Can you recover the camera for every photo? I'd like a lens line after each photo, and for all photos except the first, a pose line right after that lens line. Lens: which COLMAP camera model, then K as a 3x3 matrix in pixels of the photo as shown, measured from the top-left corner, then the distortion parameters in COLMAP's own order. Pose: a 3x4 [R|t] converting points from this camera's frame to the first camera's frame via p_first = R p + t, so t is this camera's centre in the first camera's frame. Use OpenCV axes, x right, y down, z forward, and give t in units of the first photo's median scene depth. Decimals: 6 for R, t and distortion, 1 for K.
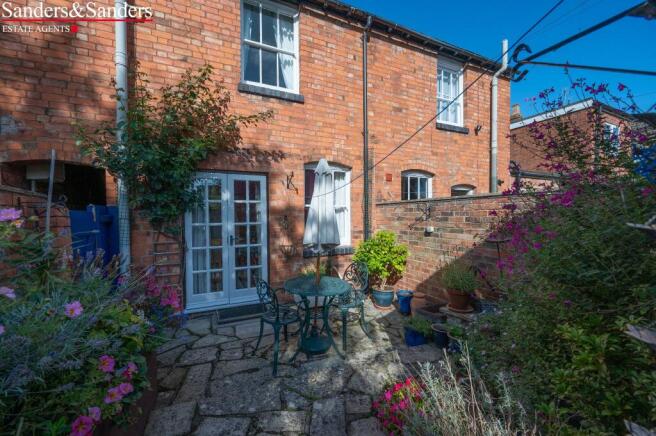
lens RADIAL K [[264.2, 0, 328.0], [0, 264.2, 221.2], [0, 0, 1]] dist [-0.002874, 0.000007]
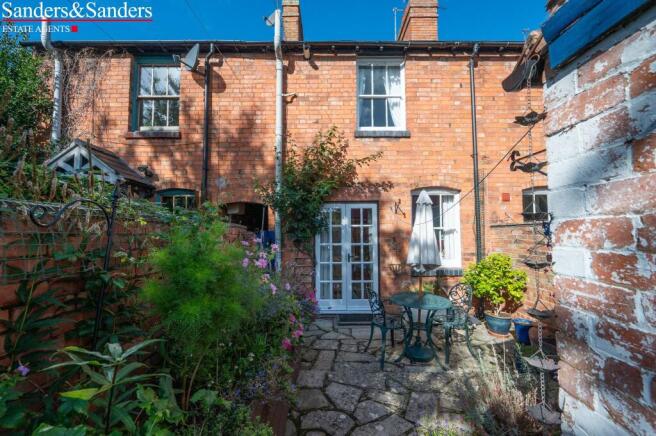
lens RADIAL K [[264.2, 0, 328.0], [0, 264.2, 221.2], [0, 0, 1]] dist [-0.002874, 0.000007]
pose [[0.911711, -0.017348, -0.410466, 0.049174], [-0.010950, 0.997727, -0.066490, -0.013538], [0.410687, 0.065114, 0.909449, -0.154930]]
